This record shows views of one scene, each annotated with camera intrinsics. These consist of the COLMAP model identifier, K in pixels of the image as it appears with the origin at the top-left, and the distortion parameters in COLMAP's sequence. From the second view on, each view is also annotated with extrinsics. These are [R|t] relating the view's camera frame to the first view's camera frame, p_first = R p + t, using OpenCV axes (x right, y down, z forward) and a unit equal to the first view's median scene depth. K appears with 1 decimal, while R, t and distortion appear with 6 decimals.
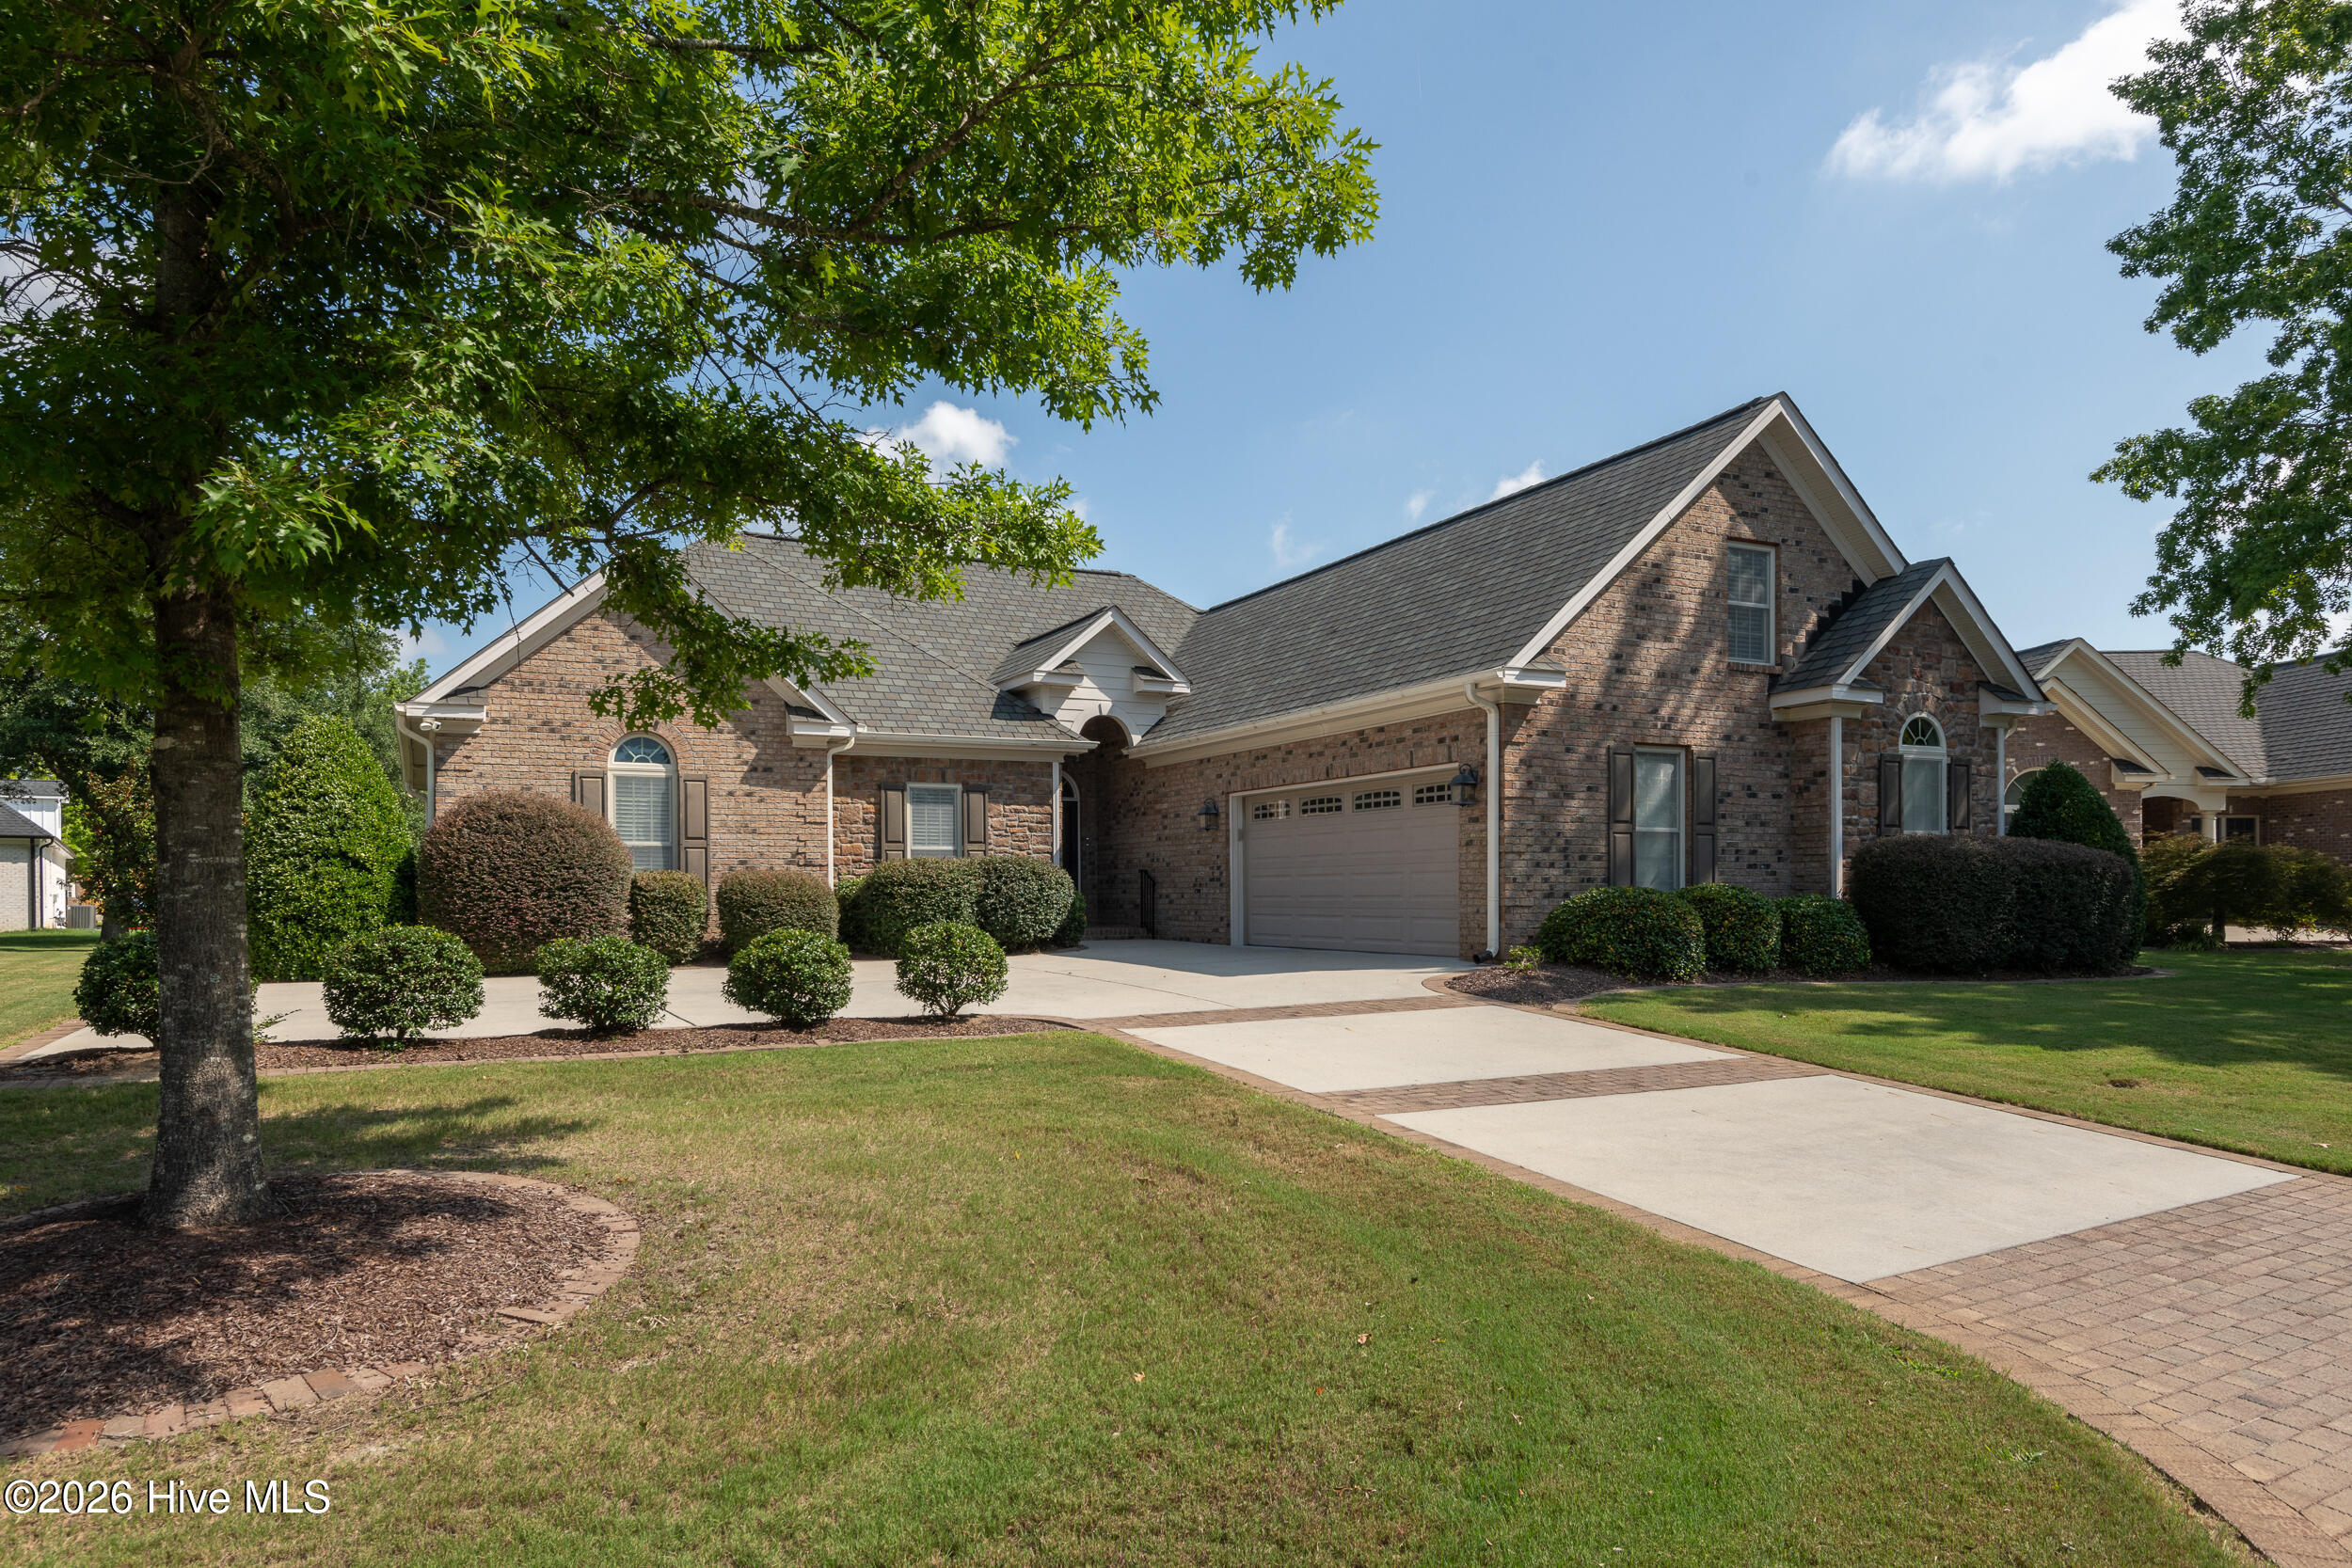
lens RADIAL K [[1360.7, 0, 1104.6], [0, 1360.7, 921.1], [0, 0, 1]] dist [0.005147, -0.001137]
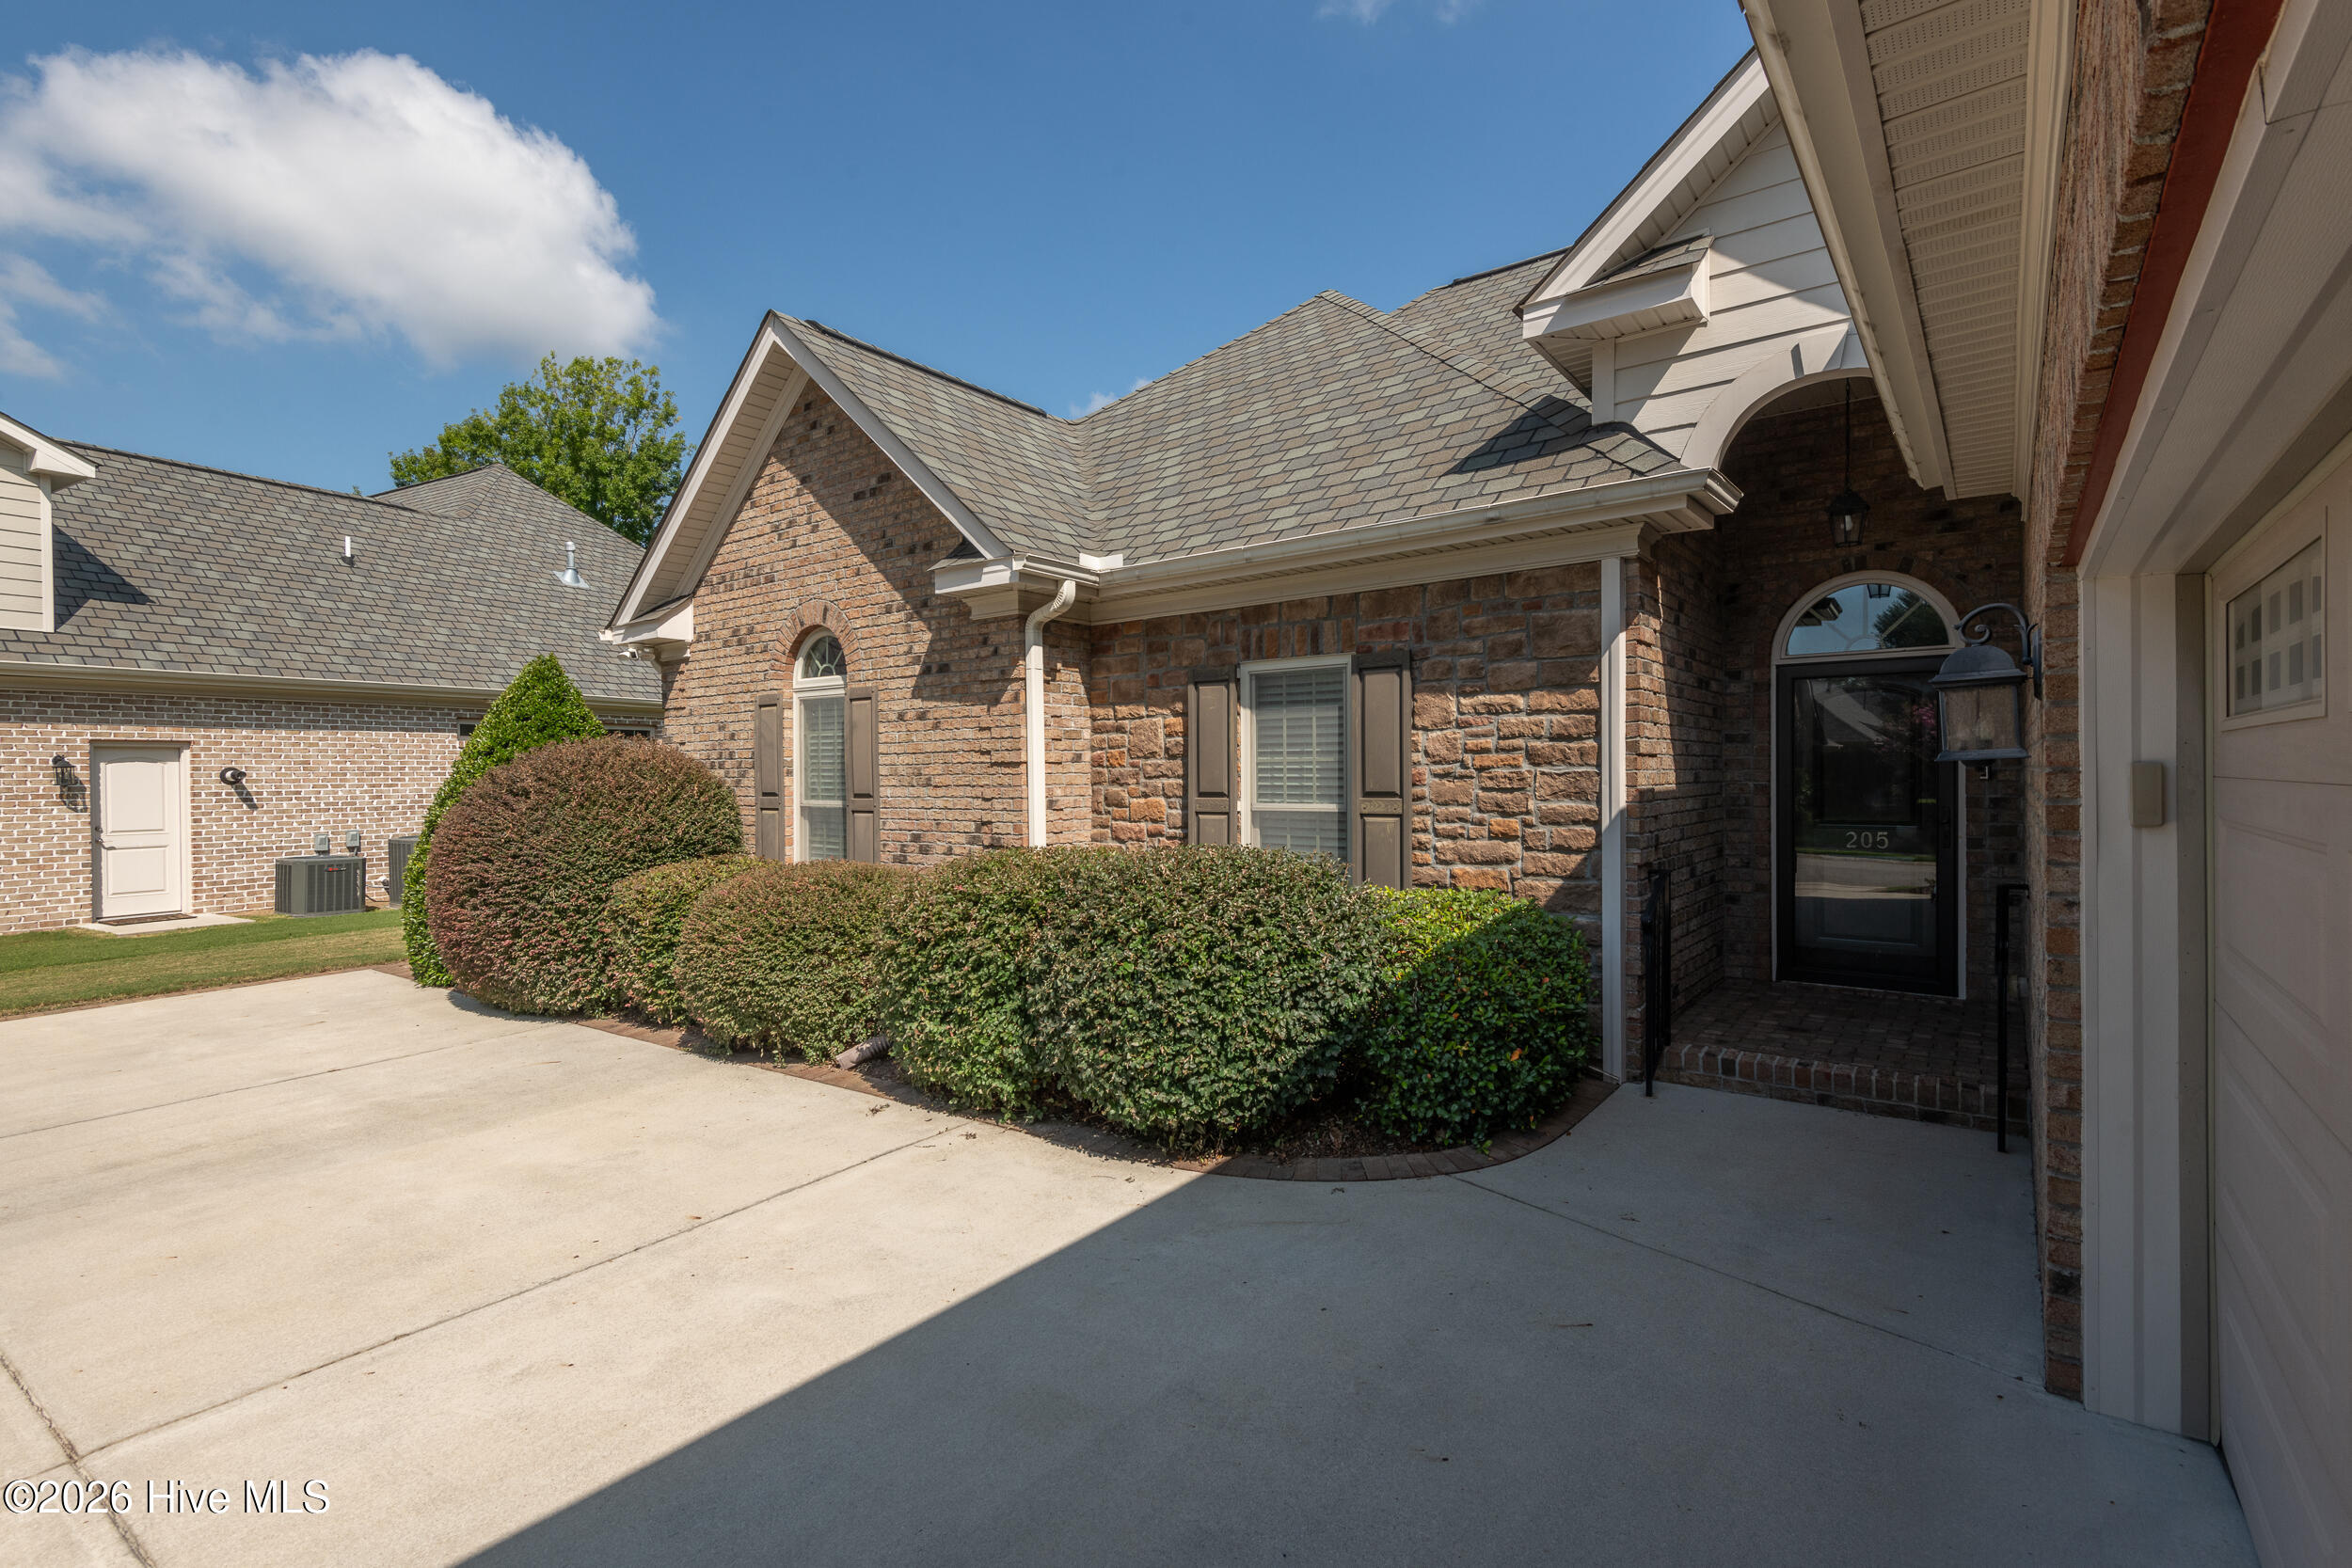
lens RADIAL K [[1077.0, 0, 1185.8], [0, 1077.0, 787.0], [0, 0, 1]] dist [0.018911, -0.009790]
pose [[0.460893, 0.012981, -0.887361, 0.196557], [-0.011733, 0.999895, 0.008533, -0.076215], [0.887378, 0.006479, 0.460997, 0.983872]]
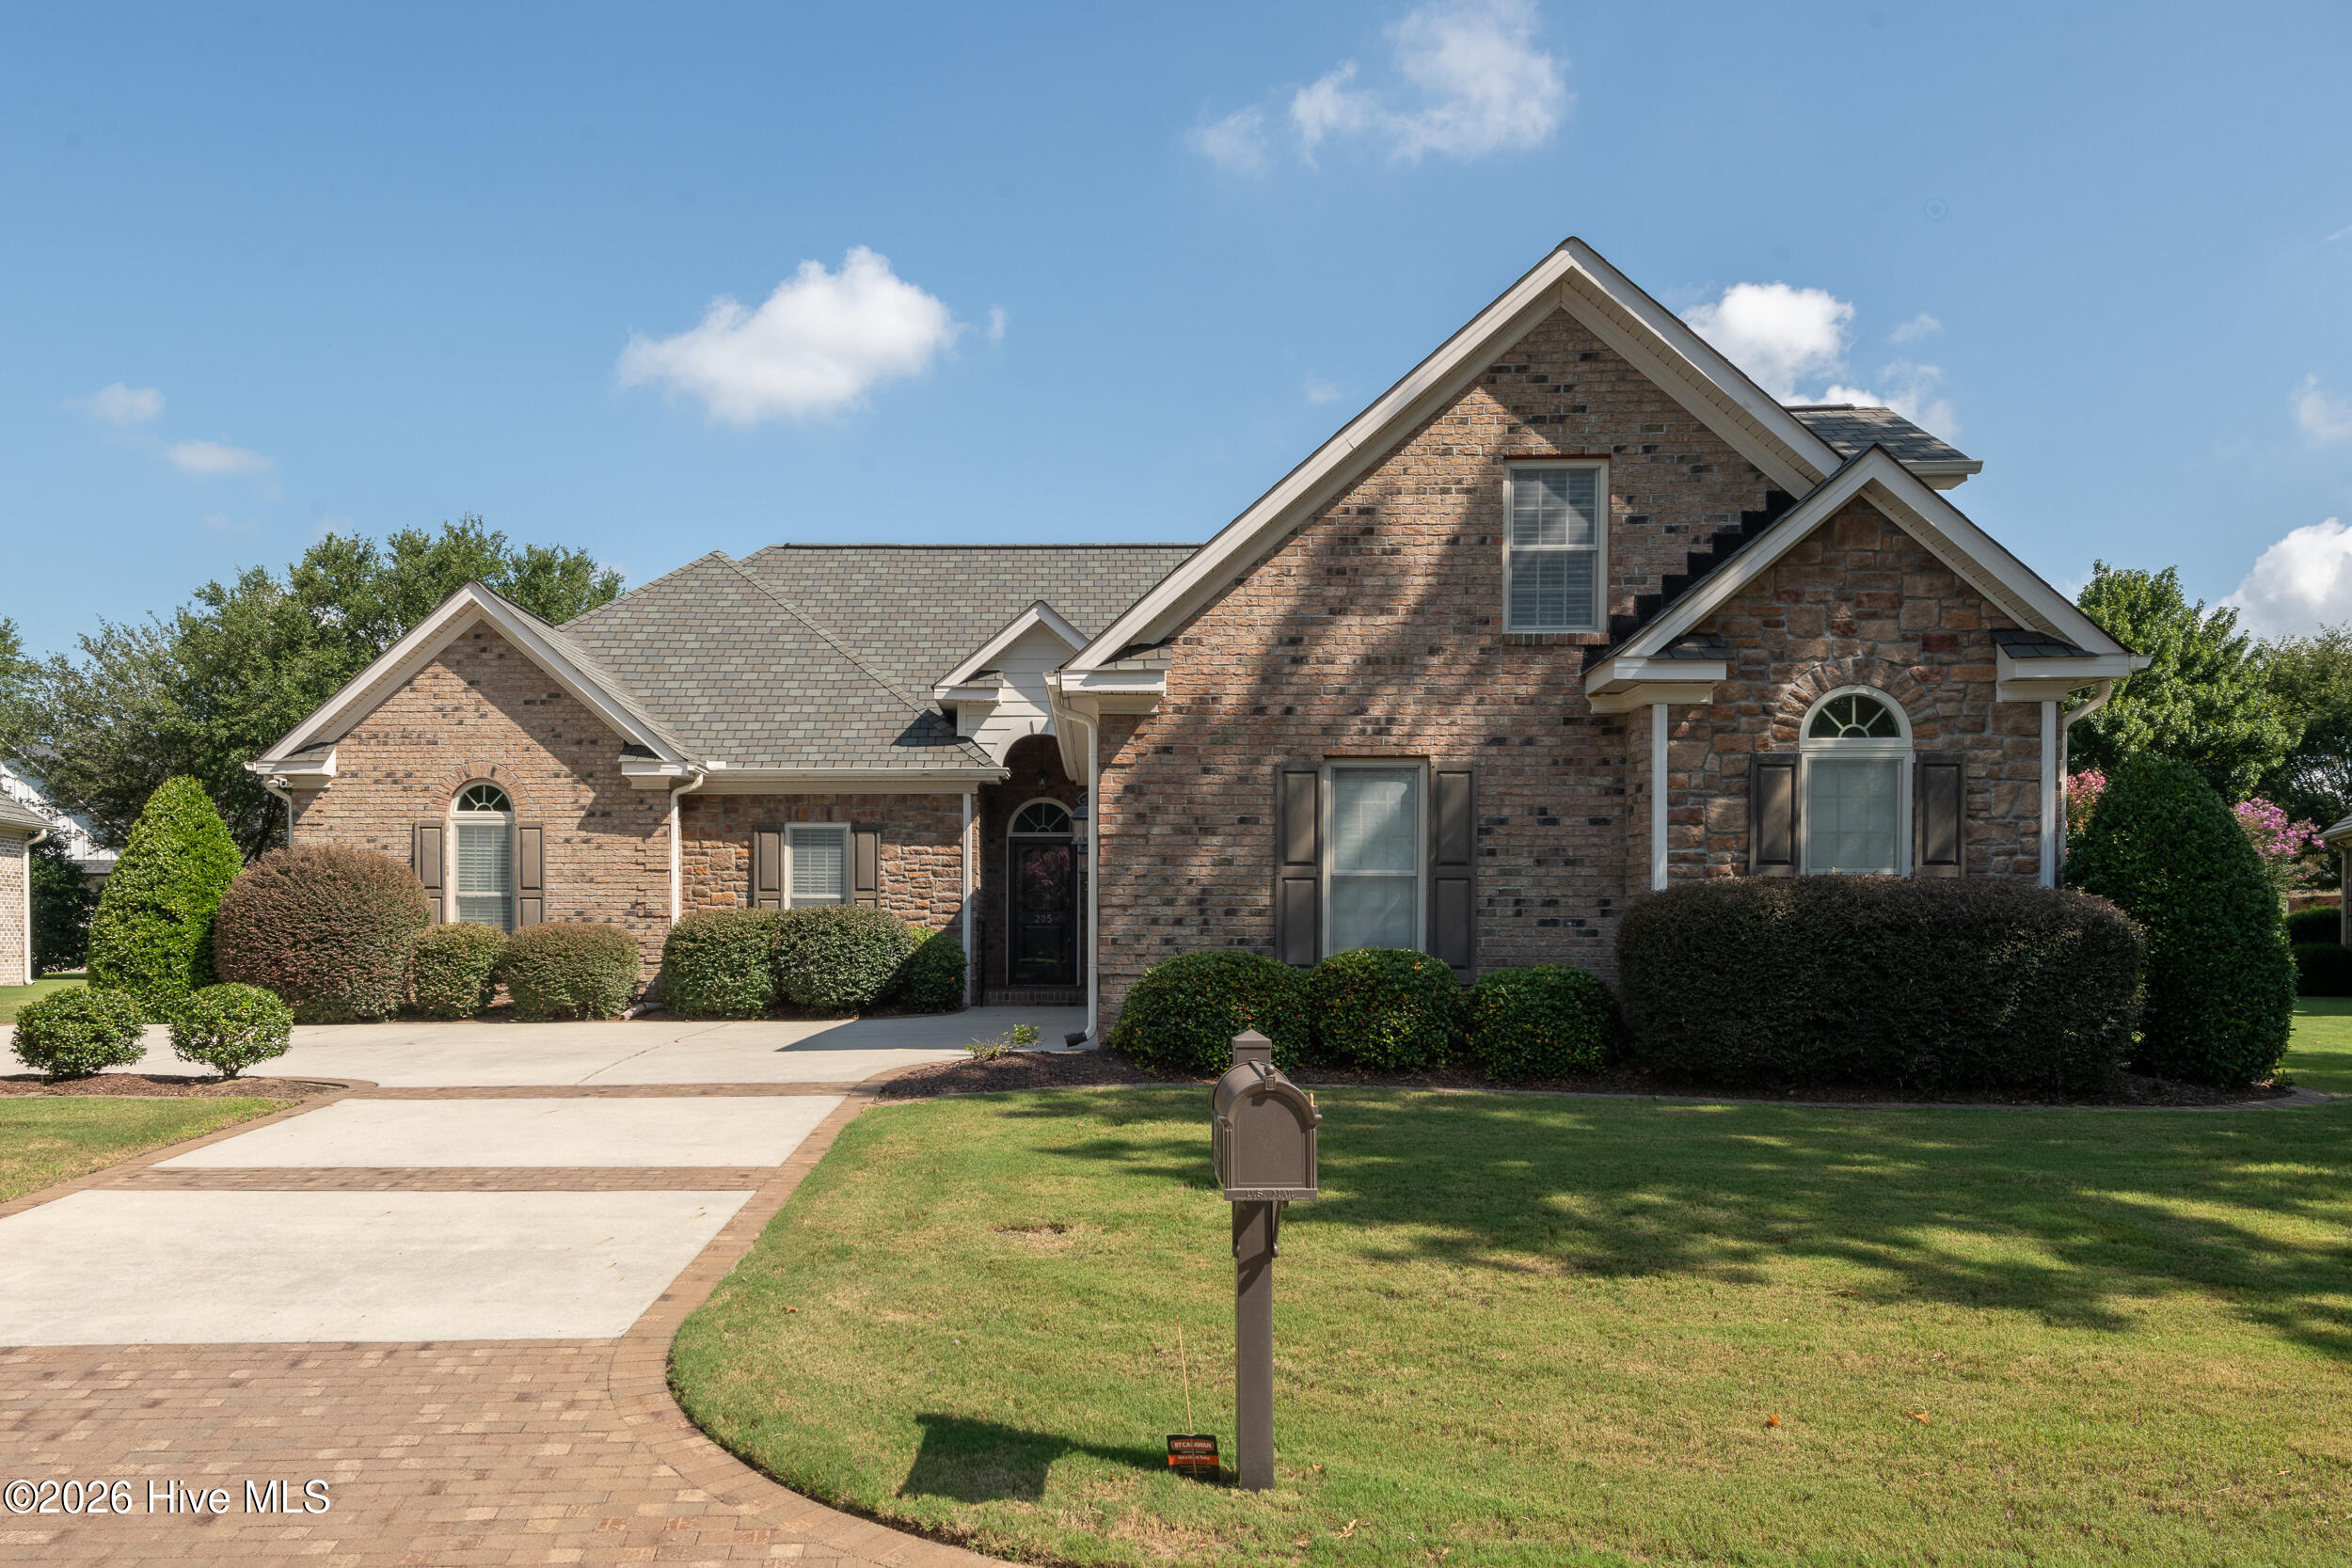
lens RADIAL K [[1721.2, 0, 1041.5], [0, 1721.2, 977.9], [0, 0, 1]] dist [0.008091, -0.002525]
pose [[0.888498, 0.019194, -0.458478, 0.623824], [-0.018347, 0.999812, 0.006301, -0.012939], [0.458513, 0.002813, 0.888683, 0.094962]]
